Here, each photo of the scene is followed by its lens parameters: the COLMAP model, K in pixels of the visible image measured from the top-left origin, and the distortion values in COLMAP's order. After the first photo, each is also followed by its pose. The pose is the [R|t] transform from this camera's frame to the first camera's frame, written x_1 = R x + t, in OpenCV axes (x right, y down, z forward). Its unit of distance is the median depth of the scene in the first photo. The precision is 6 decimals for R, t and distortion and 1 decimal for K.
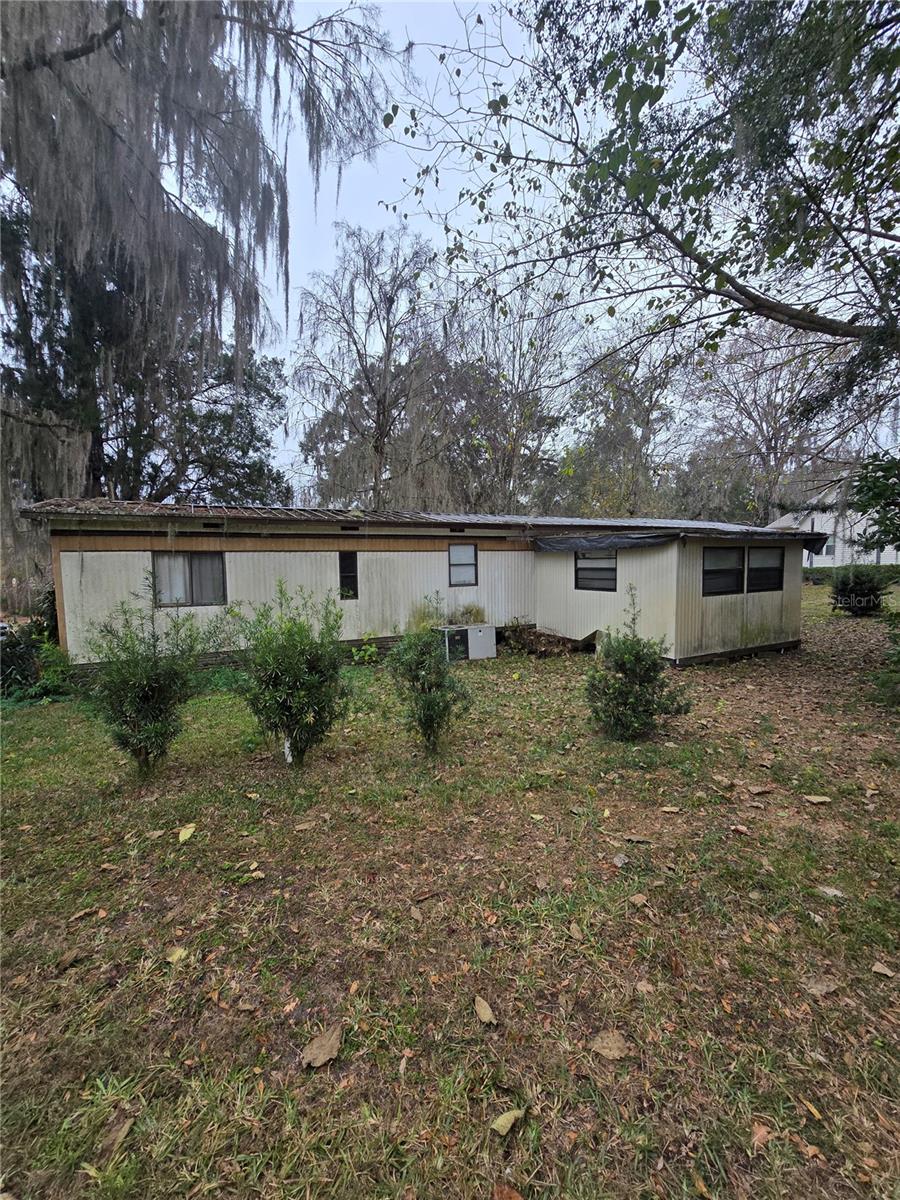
lens RADIAL K [[494.8, 0, 450.0], [0, 494.8, 600.0], [0, 0, 1]] dist [-0.001022, -0.000238]
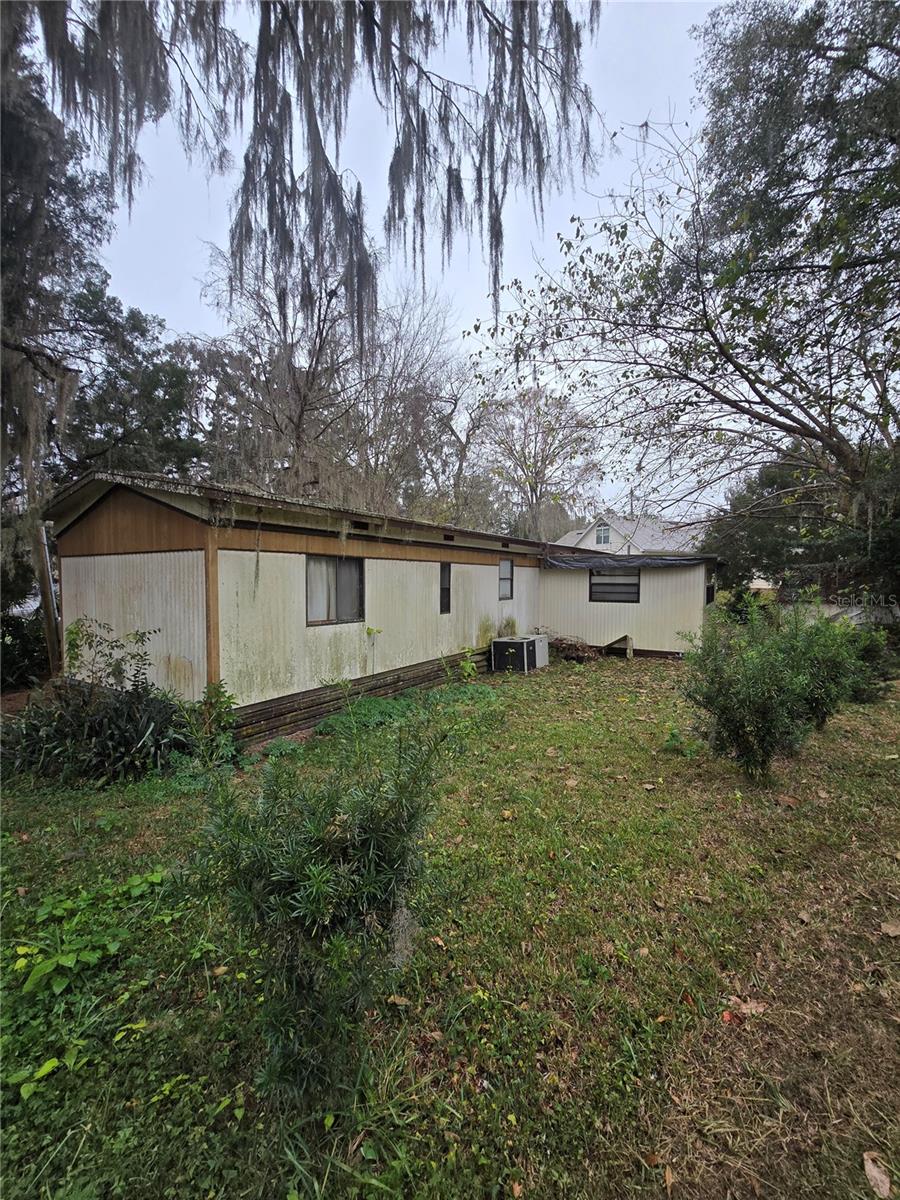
lens RADIAL K [[494.8, 0, 450.0], [0, 494.8, 600.0], [0, 0, 1]] dist [-0.001022, -0.000238]
pose [[0.873788, -0.002984, 0.486298, -0.656117], [0.020177, 0.999343, -0.030123, 0.002470], [-0.485888, 0.036133, 0.873274, 0.167921]]
